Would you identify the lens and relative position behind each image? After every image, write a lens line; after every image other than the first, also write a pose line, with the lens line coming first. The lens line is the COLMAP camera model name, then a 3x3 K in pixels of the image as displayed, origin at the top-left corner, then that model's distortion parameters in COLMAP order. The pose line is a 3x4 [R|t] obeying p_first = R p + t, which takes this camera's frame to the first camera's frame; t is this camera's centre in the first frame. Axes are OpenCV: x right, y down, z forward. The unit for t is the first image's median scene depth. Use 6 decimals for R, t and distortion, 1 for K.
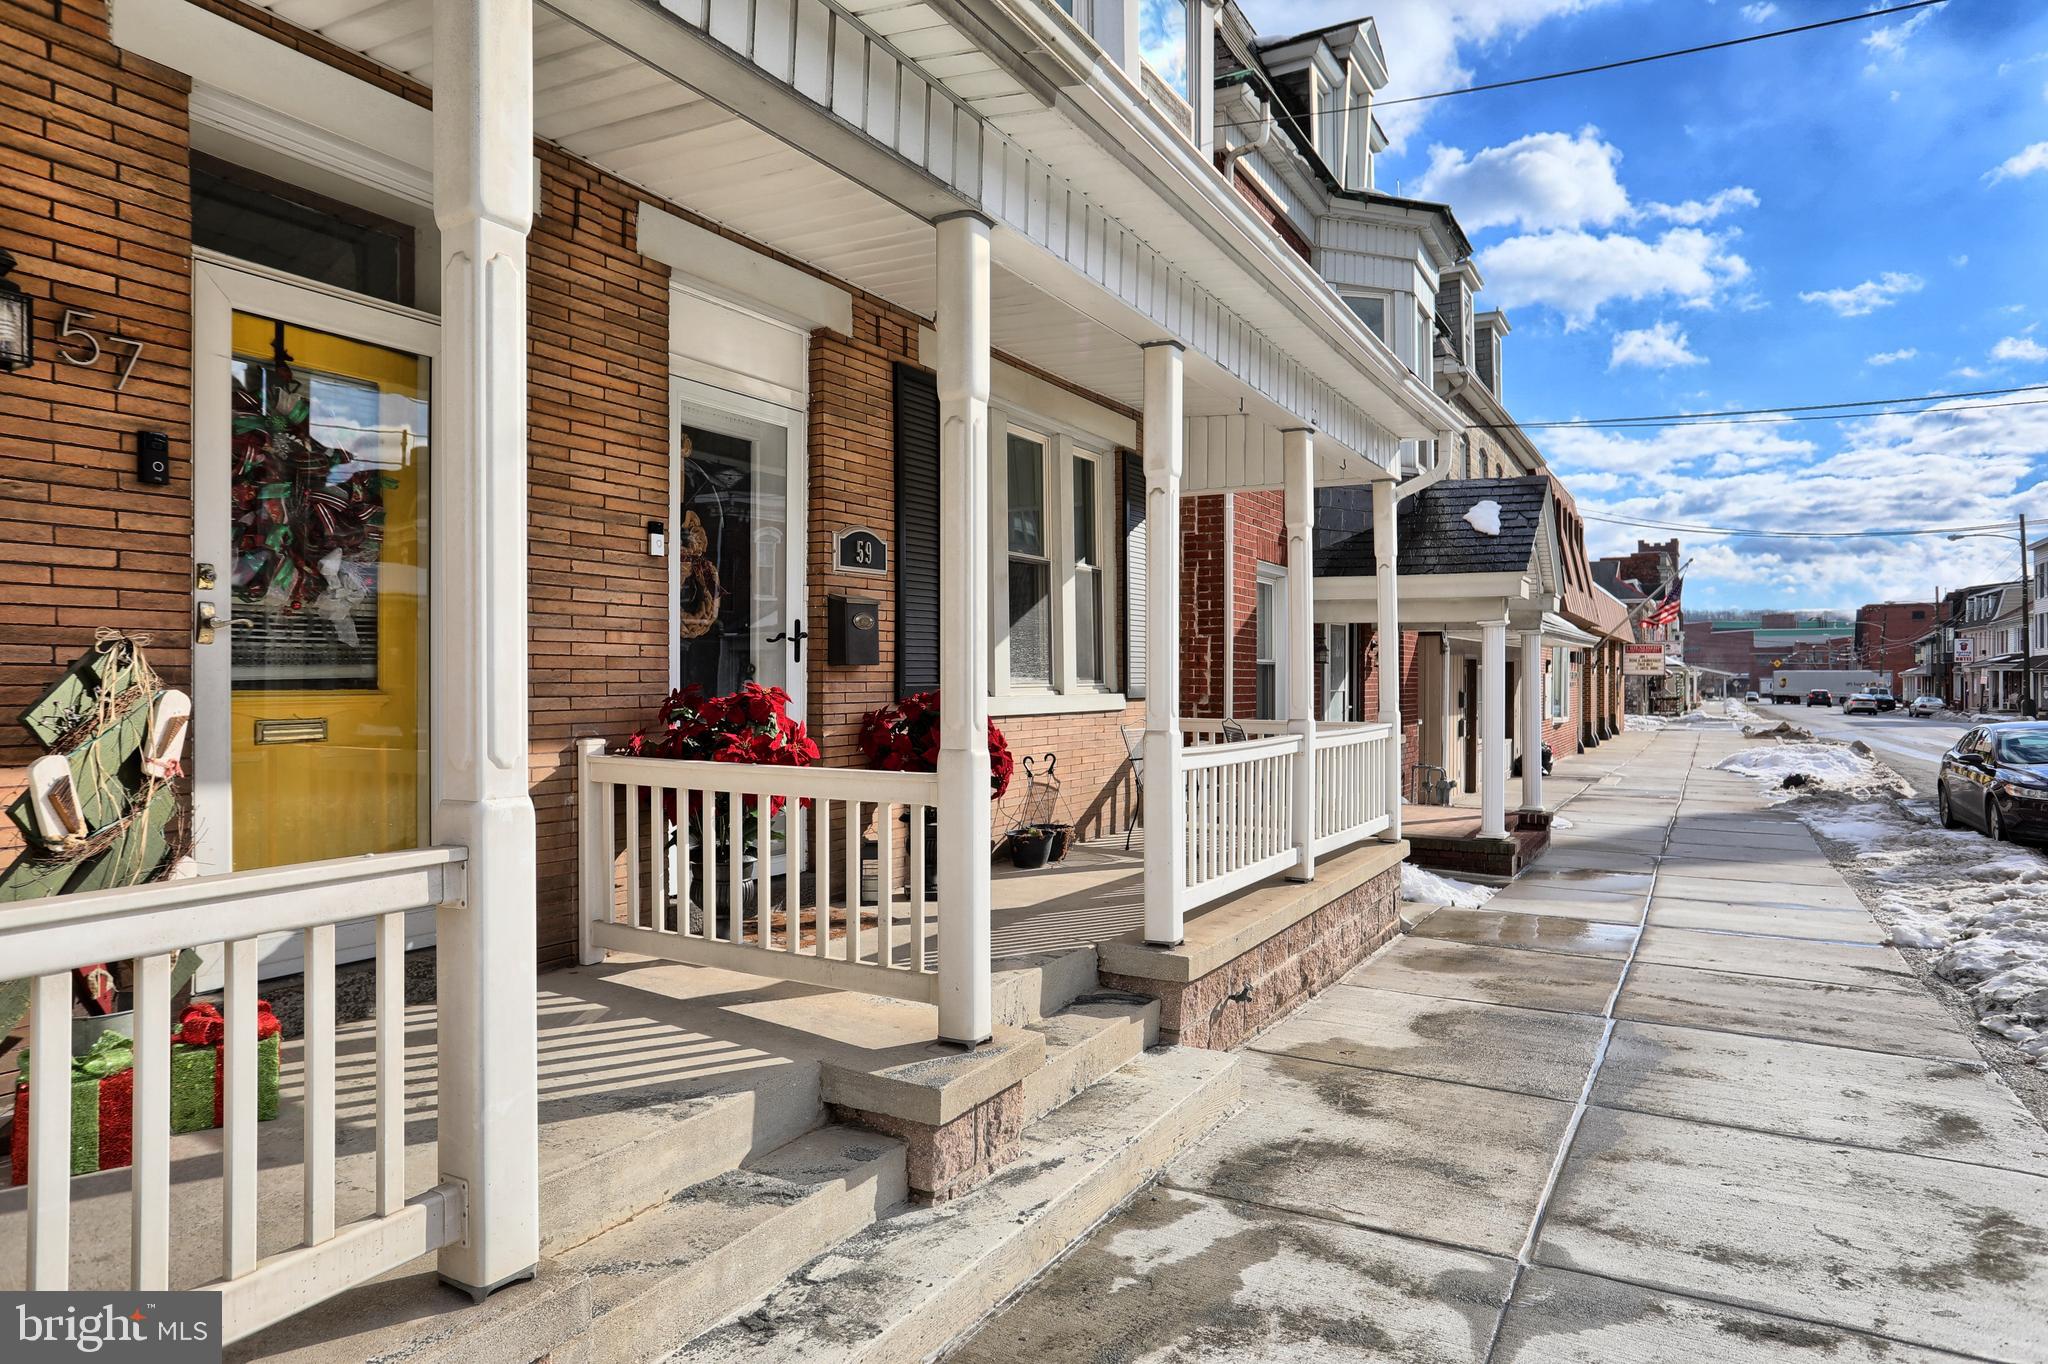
lens RADIAL K [[1280.1, 0, 1024.0], [0, 1280.1, 682.0], [0, 0, 1]] dist [-0.028621, 0.003097]
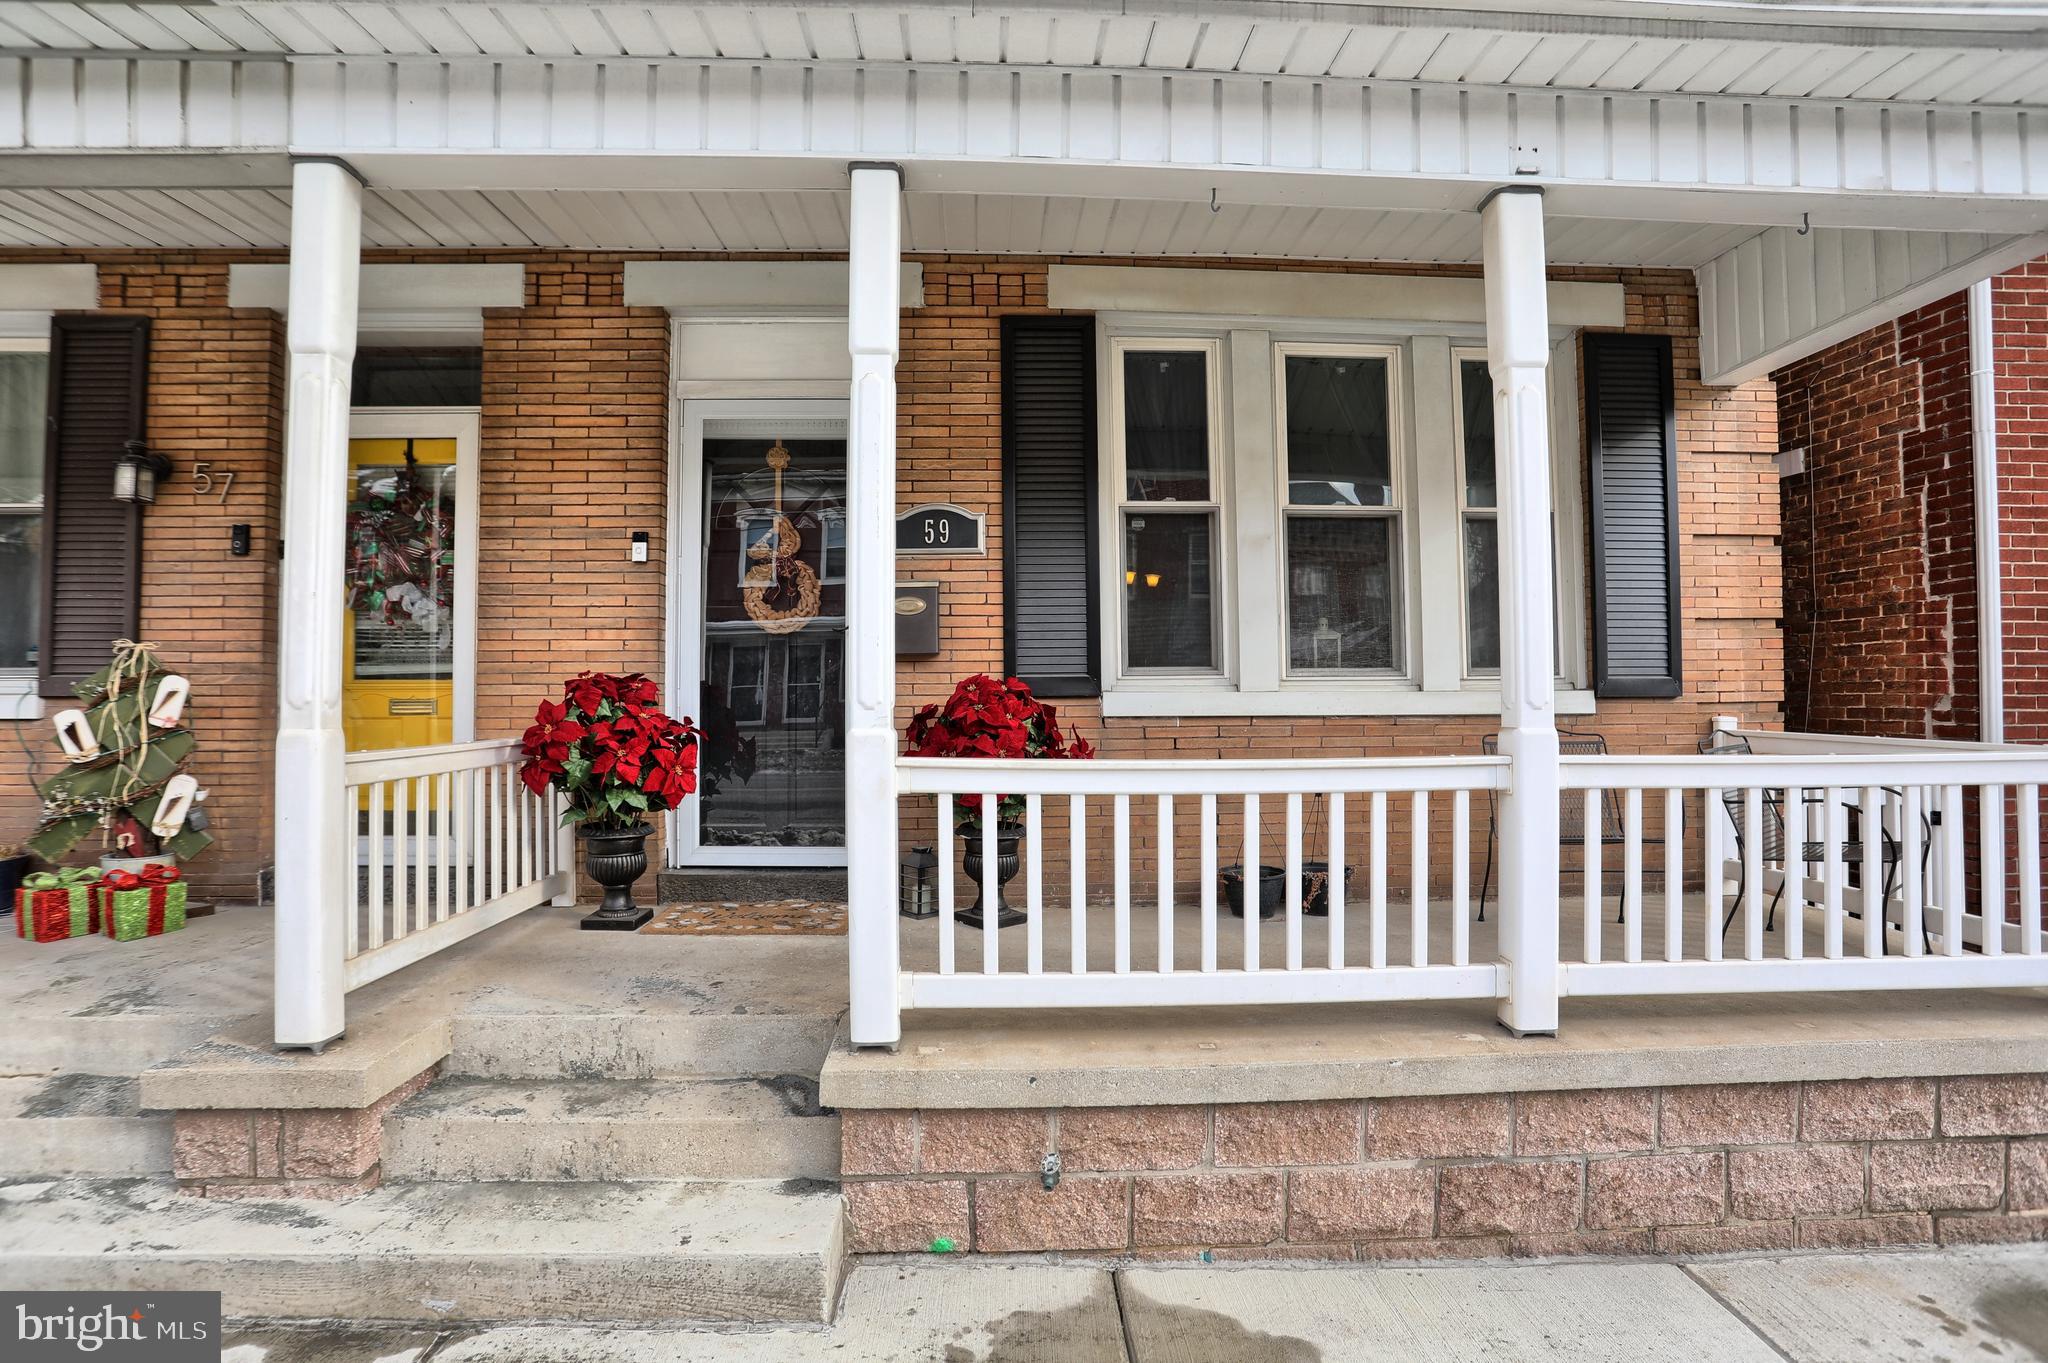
lens RADIAL K [[986.5, 0, 1030.8], [0, 986.5, 683.5], [0, 0, 1]] dist [-0.070439, 0.025381]
pose [[0.508085, -0.015498, -0.861167, 0.659993], [0.000040, 0.999839, -0.017970, 0.026597], [0.861307, 0.009096, 0.508004, 0.890836]]
